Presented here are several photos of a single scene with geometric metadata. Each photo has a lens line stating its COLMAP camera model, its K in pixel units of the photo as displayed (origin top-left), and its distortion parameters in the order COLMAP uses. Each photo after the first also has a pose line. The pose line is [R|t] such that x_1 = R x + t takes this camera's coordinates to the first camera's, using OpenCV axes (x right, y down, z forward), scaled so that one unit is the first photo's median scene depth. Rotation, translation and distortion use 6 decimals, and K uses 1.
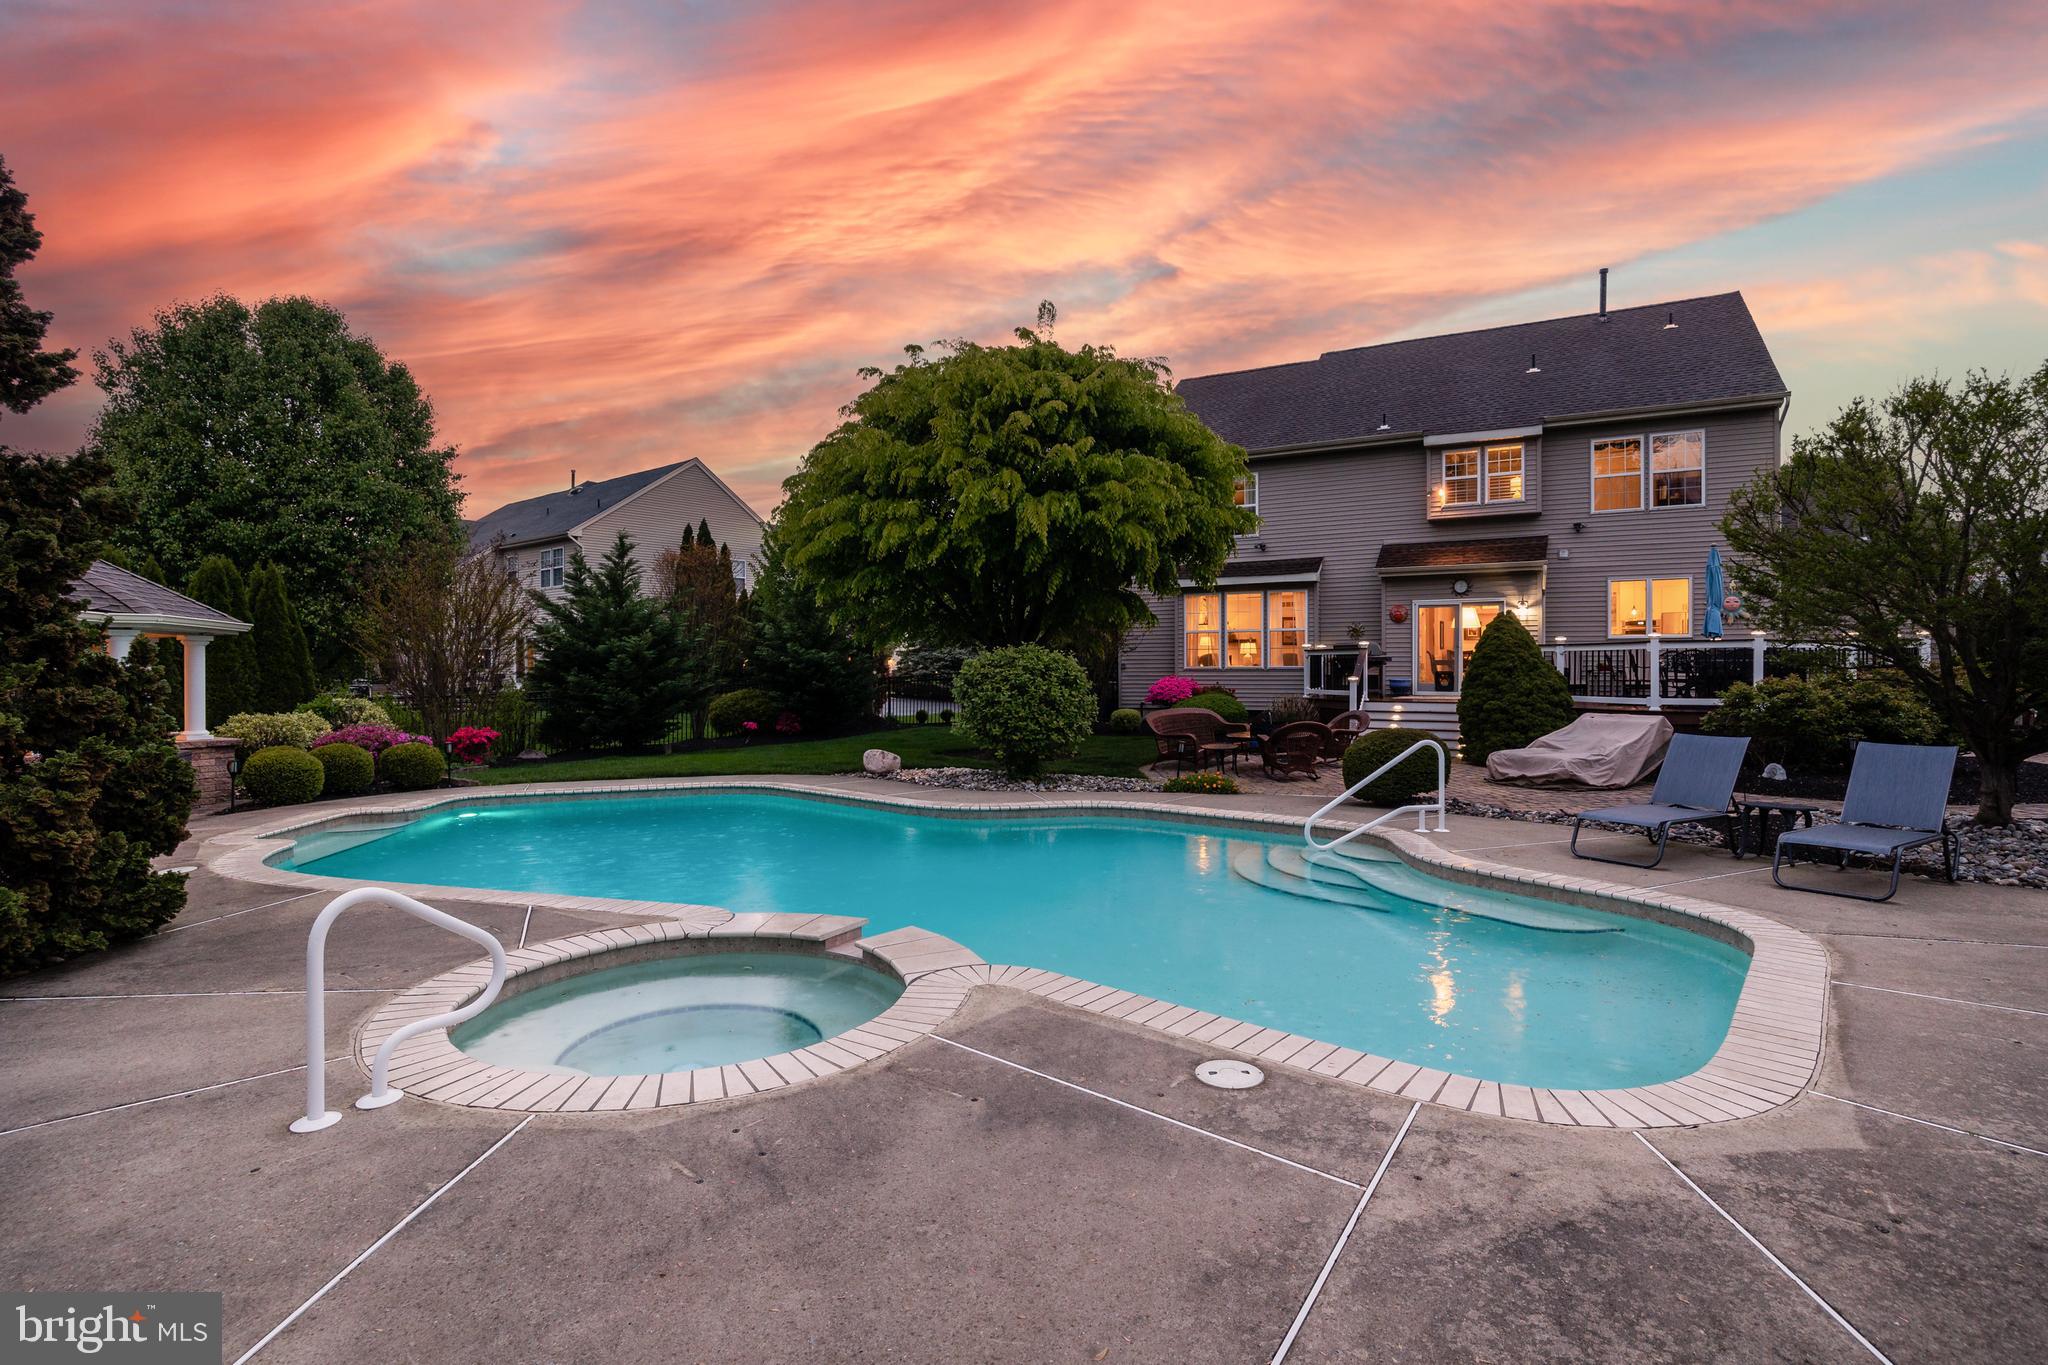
lens RADIAL K [[985.1, 0, 1024.0], [0, 985.1, 682.5], [0, 0, 1]] dist [-0.023929, 0.000471]
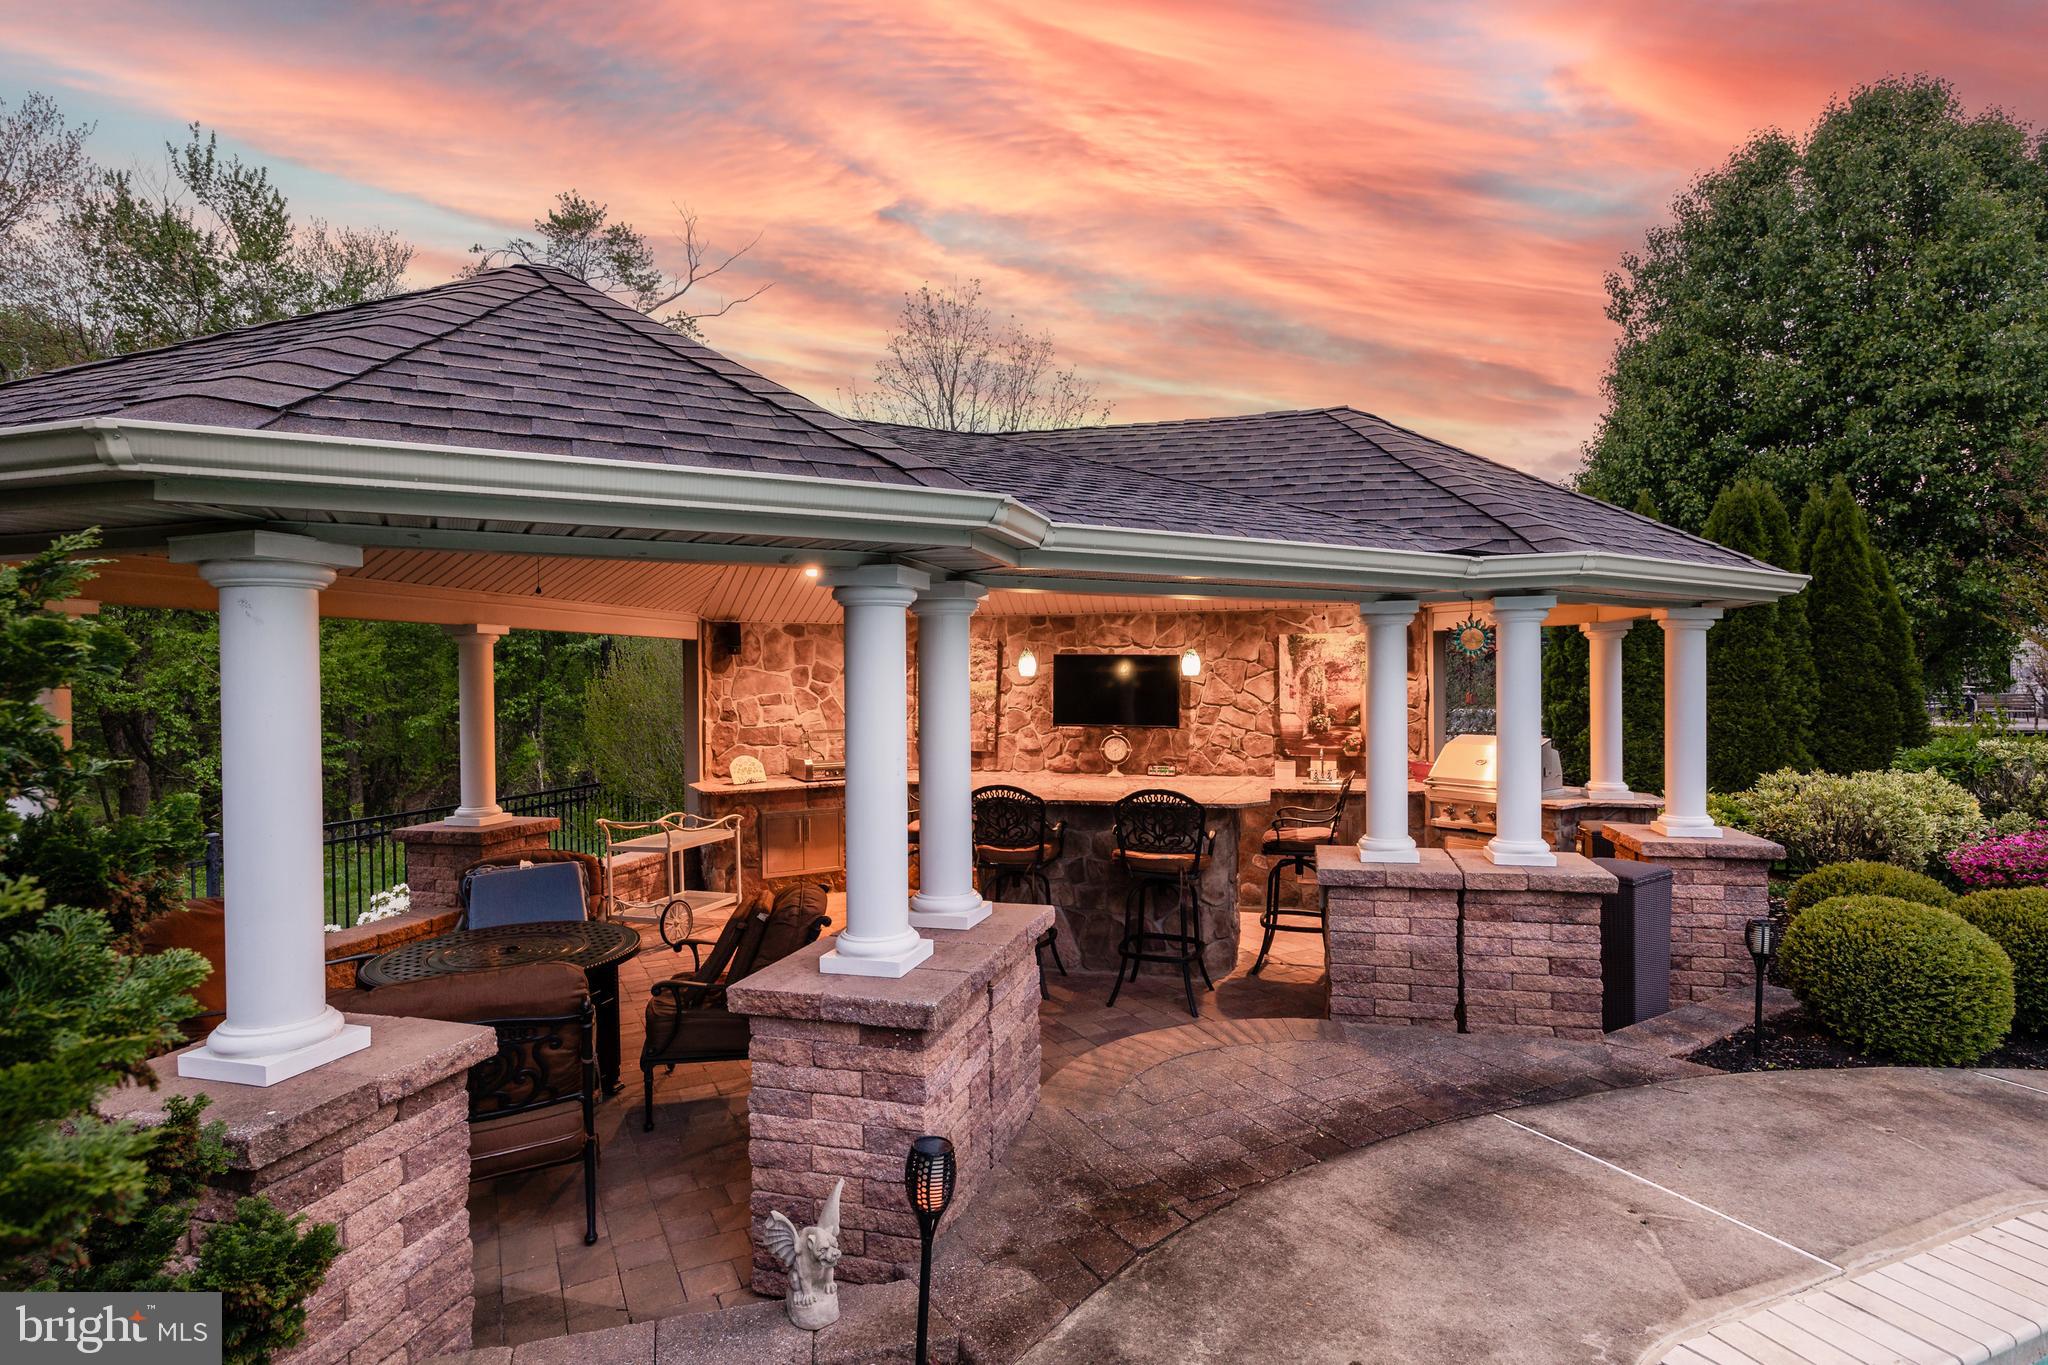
lens RADIAL K [[1088.8, 0, 1024.0], [0, 1088.8, 682.5], [0, 0, 1]] dist [-0.005624, -0.000116]
pose [[0.275443, 0.004406, -0.961307, -0.302198], [-0.005916, 0.999978, 0.002889, -0.008740], [0.961299, 0.004891, 0.275464, 0.375882]]
